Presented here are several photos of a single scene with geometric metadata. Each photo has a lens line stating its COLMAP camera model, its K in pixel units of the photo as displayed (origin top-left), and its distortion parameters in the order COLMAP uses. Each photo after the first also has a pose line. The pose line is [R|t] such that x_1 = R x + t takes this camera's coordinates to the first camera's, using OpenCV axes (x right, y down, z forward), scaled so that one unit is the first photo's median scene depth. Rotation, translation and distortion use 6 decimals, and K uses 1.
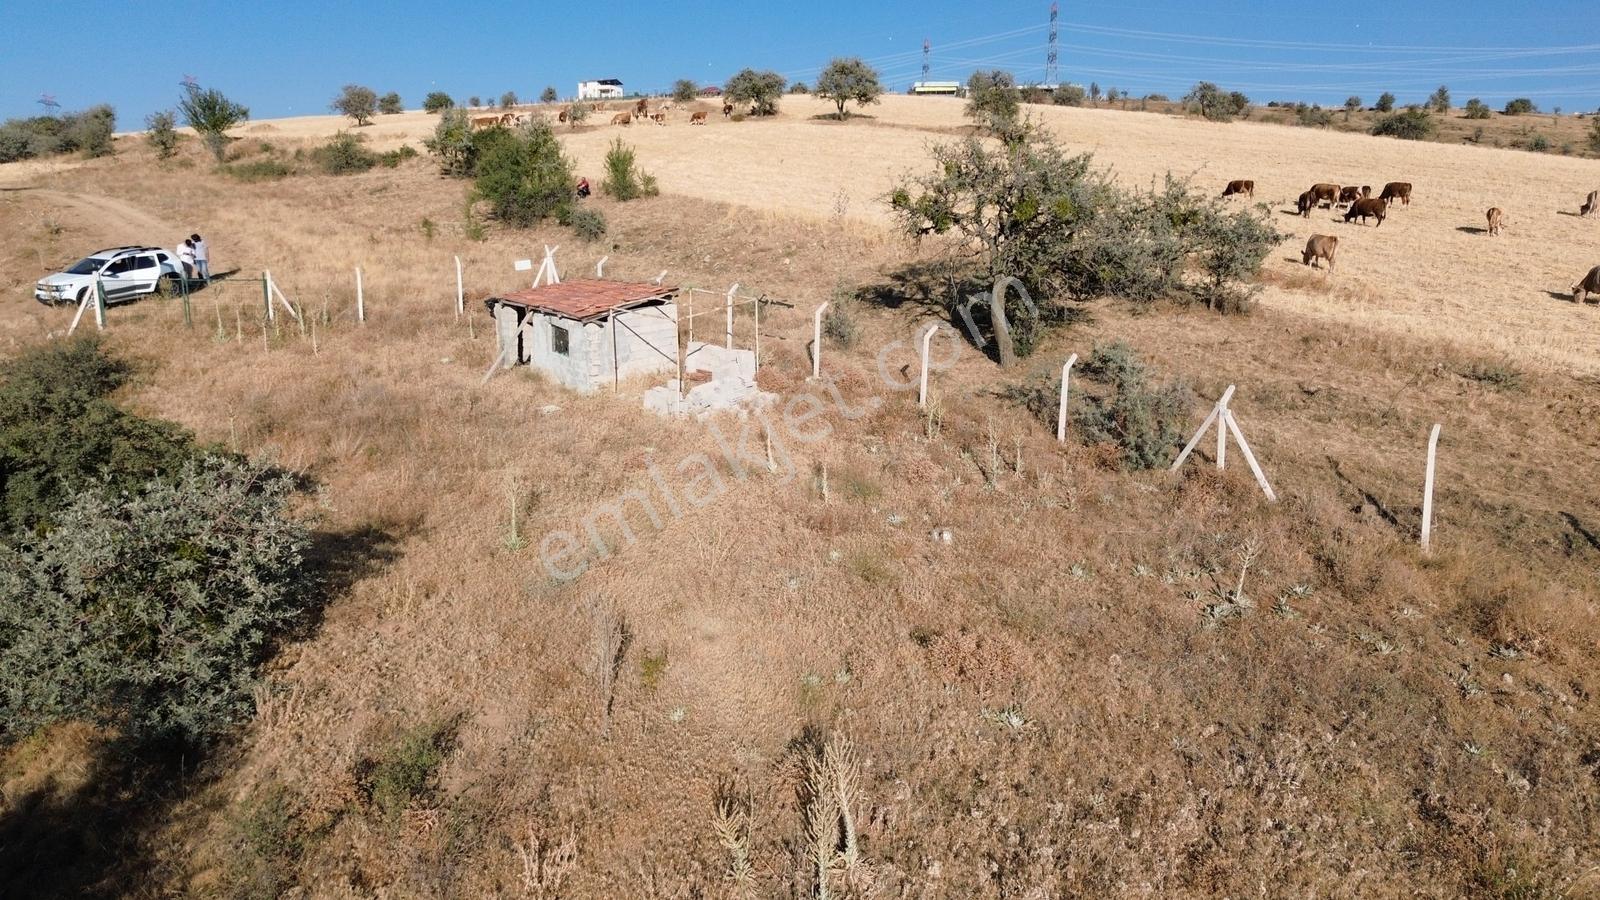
lens RADIAL K [[1136.0, 0, 804.7], [0, 1136.0, 442.3], [0, 0, 1]] dist [0.059754, -0.056464]
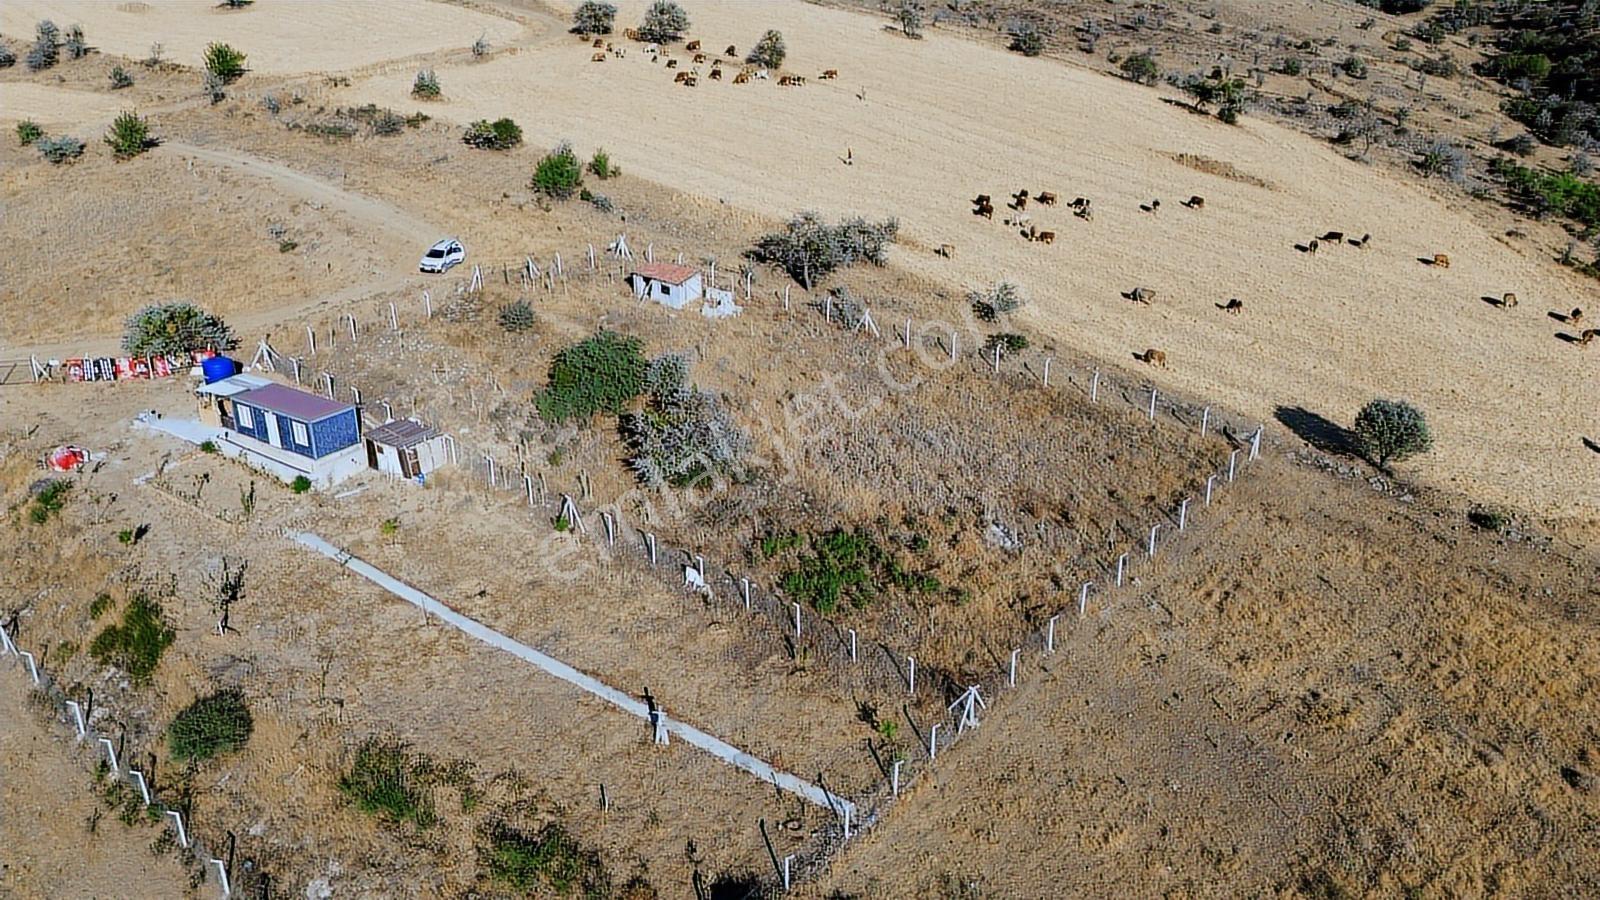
lens RADIAL K [[1136.0, 0, 806.3], [0, 1136.0, 457.4], [0, 0, 1]] dist [0.059754, -0.056464]
pose [[0.975686, -0.078778, 0.204525, -0.498810], [0.035281, 0.977453, 0.208185, -0.269783], [-0.216314, -0.195908, 0.956467, -2.054928]]
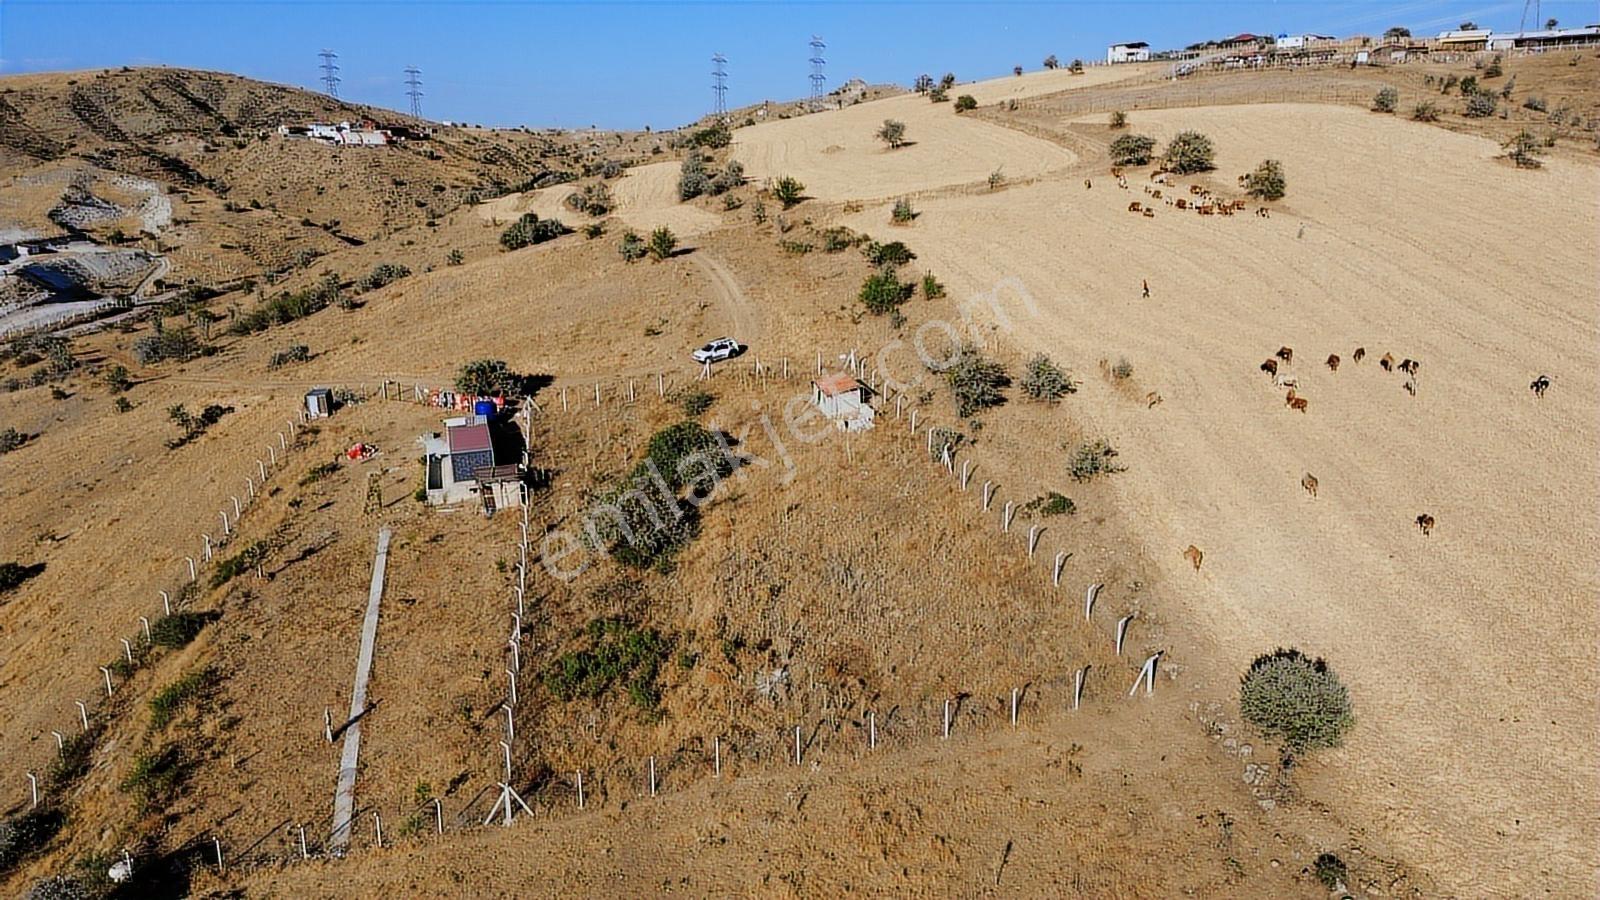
lens RADIAL K [[1136.0, 0, 806.1], [0, 1136.0, 444.0], [0, 0, 1]] dist [0.059754, -0.056464]
pose [[0.879255, 0.106762, -0.464233, 1.225008], [-0.065113, 0.992350, 0.104892, -0.295244], [0.471880, -0.061999, 0.879480, -1.826329]]
